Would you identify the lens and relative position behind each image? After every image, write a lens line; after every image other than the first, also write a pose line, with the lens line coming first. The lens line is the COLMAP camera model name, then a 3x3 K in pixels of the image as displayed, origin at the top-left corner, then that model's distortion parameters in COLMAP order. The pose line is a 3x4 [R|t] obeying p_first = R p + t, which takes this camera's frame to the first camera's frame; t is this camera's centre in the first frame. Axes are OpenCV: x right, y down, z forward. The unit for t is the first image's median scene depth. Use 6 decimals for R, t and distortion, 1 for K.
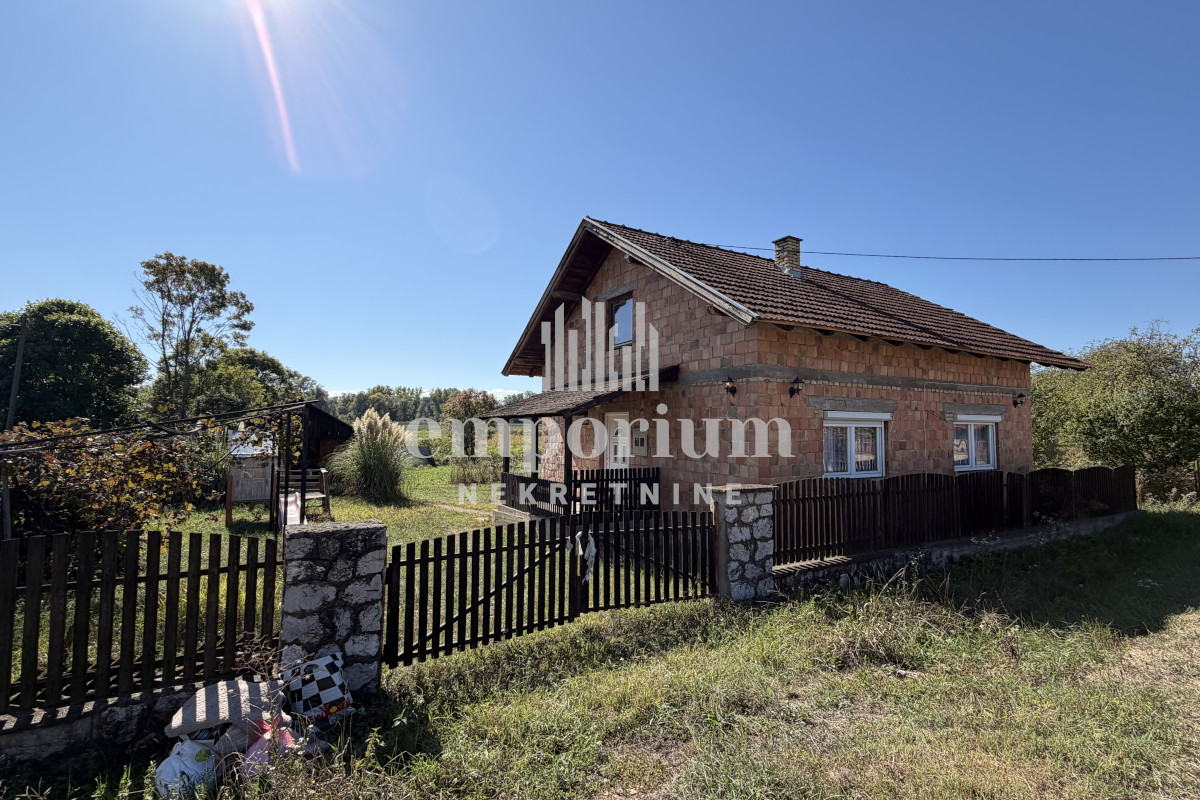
lens RADIAL K [[556.8, 0, 600.9], [0, 556.8, 386.6], [0, 0, 1]] dist [-0.011606, 0.000020]
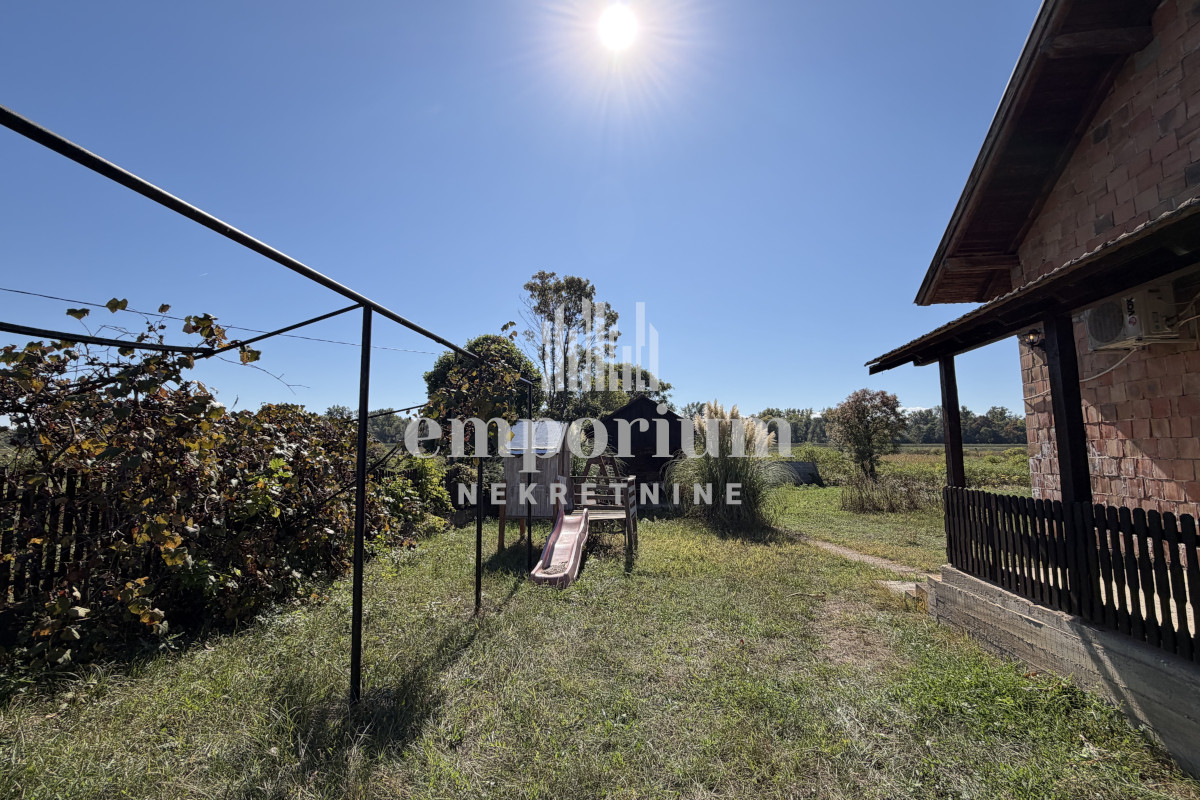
lens RADIAL K [[556.8, 0, 600.9], [0, 556.8, 386.6], [0, 0, 1]] dist [-0.011606, 0.000020]
pose [[0.779036, -0.077727, -0.622142, -0.080884], [0.052076, 0.996879, -0.059337, 0.063377], [0.624813, 0.013827, 0.780652, 0.362785]]
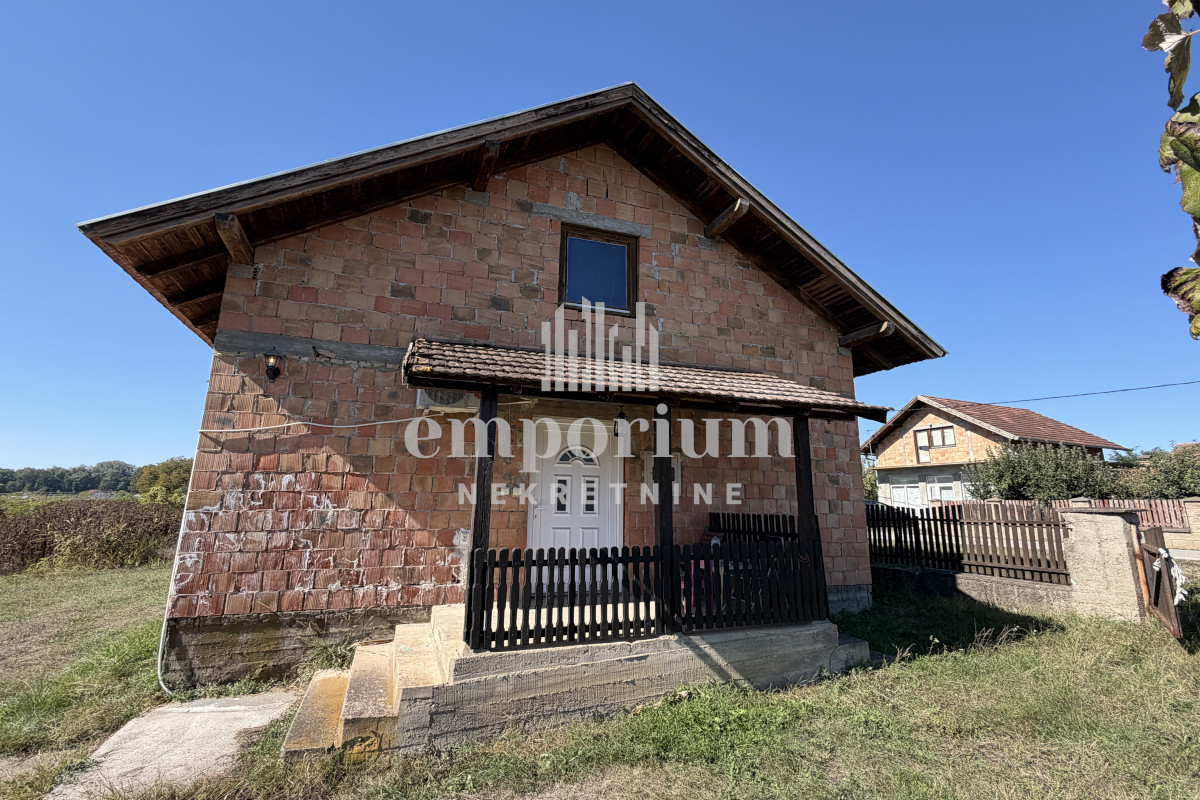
lens RADIAL K [[556.8, 0, 600.9], [0, 556.8, 386.6], [0, 0, 1]] dist [-0.011606, 0.000020]
pose [[0.186143, 0.198574, 0.962247, -0.346791], [-0.080775, 0.979141, -0.186435, 0.079877], [-0.979197, -0.043022, 0.198300, 0.602371]]
